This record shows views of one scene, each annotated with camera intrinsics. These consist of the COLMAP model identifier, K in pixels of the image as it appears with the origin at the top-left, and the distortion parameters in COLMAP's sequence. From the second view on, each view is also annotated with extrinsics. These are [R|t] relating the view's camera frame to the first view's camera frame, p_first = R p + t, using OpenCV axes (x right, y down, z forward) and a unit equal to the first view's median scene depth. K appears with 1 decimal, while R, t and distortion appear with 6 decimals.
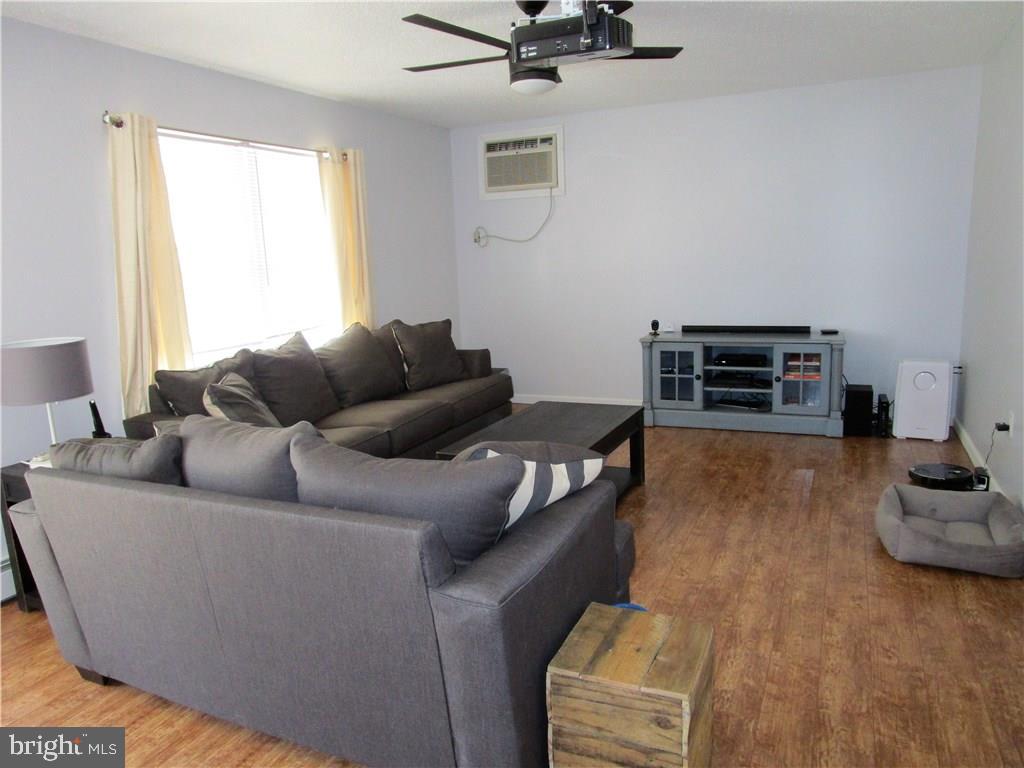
lens RADIAL K [[739.2, 0, 512.0], [0, 739.2, 384.0], [0, 0, 1]] dist [0.003286, 0.007347]
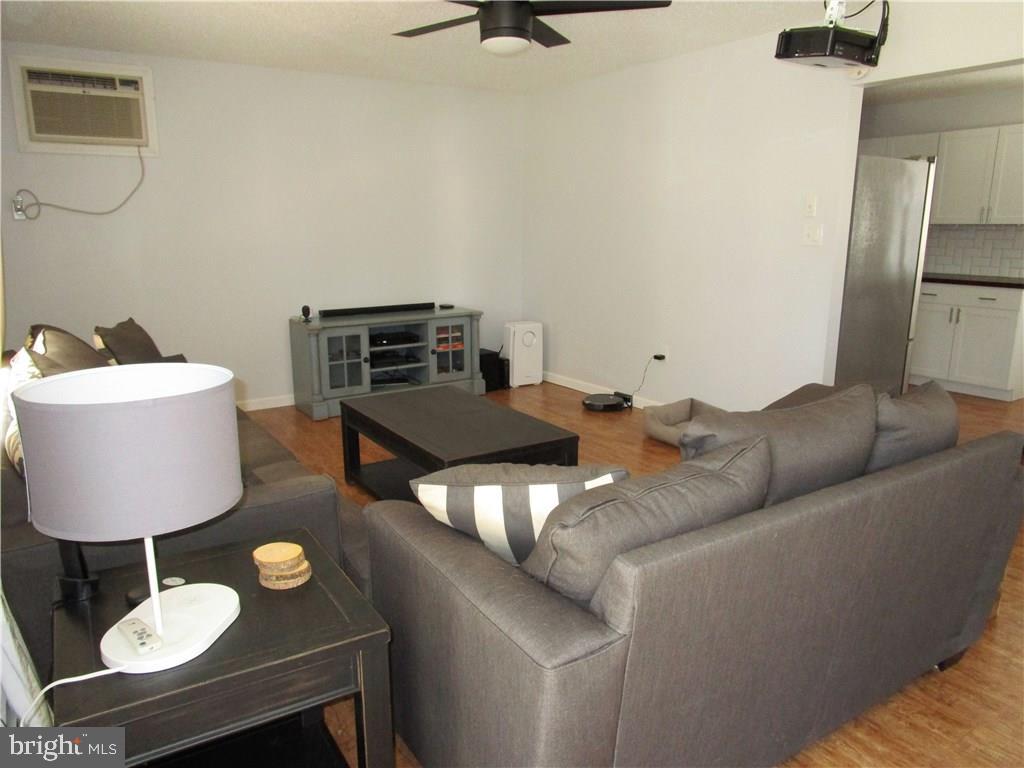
lens RADIAL K [[739.2, 0, 512.0], [0, 739.2, 384.0], [0, 0, 1]] dist [0.003286, 0.007347]
pose [[0.549198, -0.144368, 0.823128, -0.459594], [0.136965, 0.987196, 0.081759, -0.031579], [-0.824392, 0.067837, 0.561939, 0.286444]]
